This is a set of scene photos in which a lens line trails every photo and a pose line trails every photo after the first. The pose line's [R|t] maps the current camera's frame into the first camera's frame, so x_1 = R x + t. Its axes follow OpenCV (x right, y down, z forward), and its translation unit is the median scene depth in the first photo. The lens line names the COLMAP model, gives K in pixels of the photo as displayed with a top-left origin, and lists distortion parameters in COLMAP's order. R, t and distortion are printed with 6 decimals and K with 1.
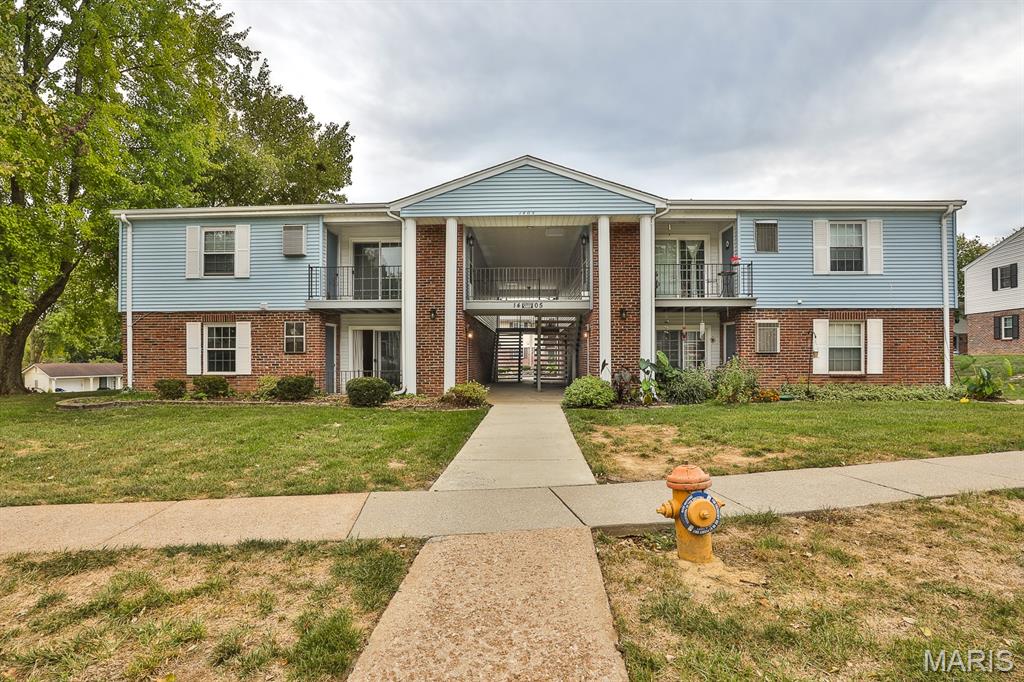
lens RADIAL K [[478.8, 0, 512.0], [0, 478.8, 341.0], [0, 0, 1]] dist [-0.002540, -0.000081]
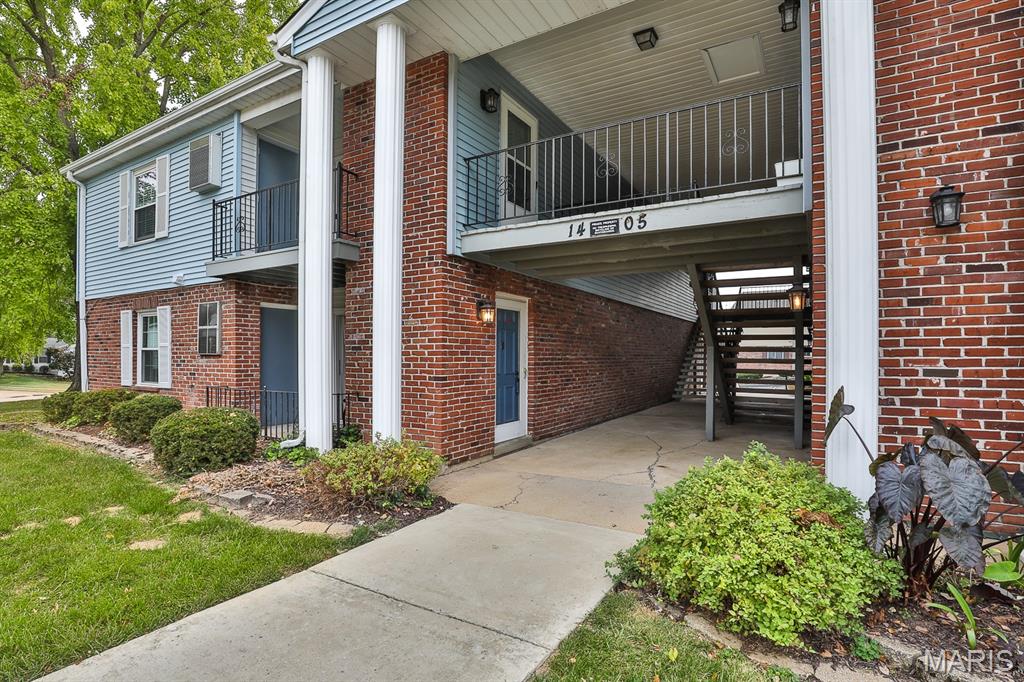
lens RADIAL K [[478.8, 0, 512.0], [0, 478.8, 341.0], [0, 0, 1]] dist [-0.002540, -0.000081]
pose [[0.858881, -0.011640, -0.512042, 0.171082], [0.023659, 0.999576, 0.016961, 0.006528], [0.511628, -0.026682, 0.858793, 0.688079]]
